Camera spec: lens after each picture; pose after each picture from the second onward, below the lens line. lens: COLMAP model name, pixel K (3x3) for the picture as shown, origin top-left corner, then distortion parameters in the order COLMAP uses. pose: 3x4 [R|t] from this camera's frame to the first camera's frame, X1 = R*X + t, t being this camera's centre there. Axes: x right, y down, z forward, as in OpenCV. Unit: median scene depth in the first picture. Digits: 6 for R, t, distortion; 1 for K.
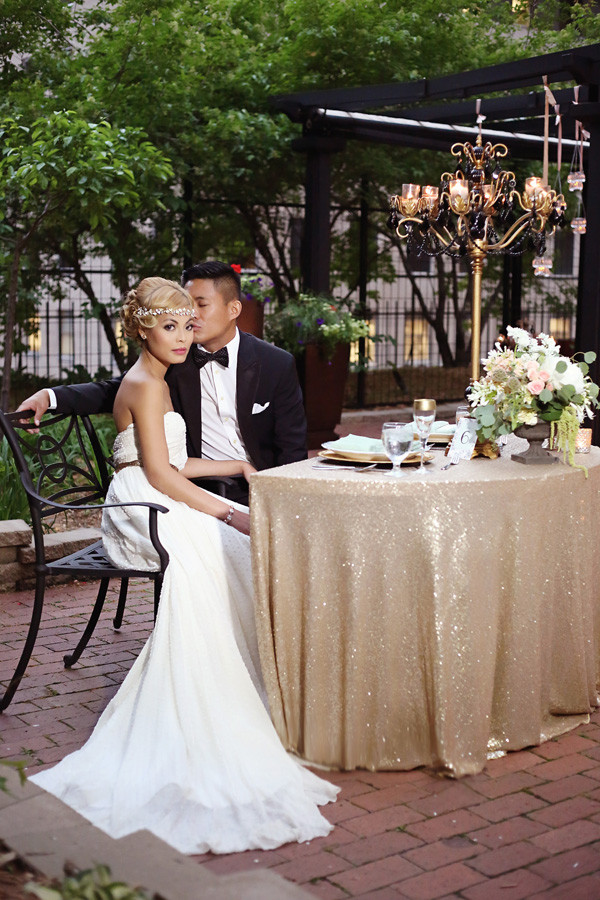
lens RADIAL K [[1285.6, 0, 300.0], [0, 1285.6, 450.0], [0, 0, 1]] dist [-0.149053, 0.083966]
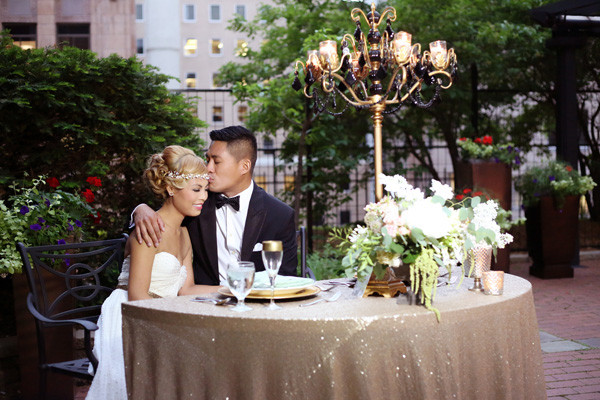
lens RADIAL K [[857.1, 0, 300.0], [0, 857.1, 200.0], [0, 0, 1]] dist [-0.149053, 0.083966]
pose [[0.893387, -0.002532, -0.449282, 0.364479], [-0.034026, 0.996731, -0.073277, -0.017675], [0.447998, 0.080752, 0.890380, 0.292832]]
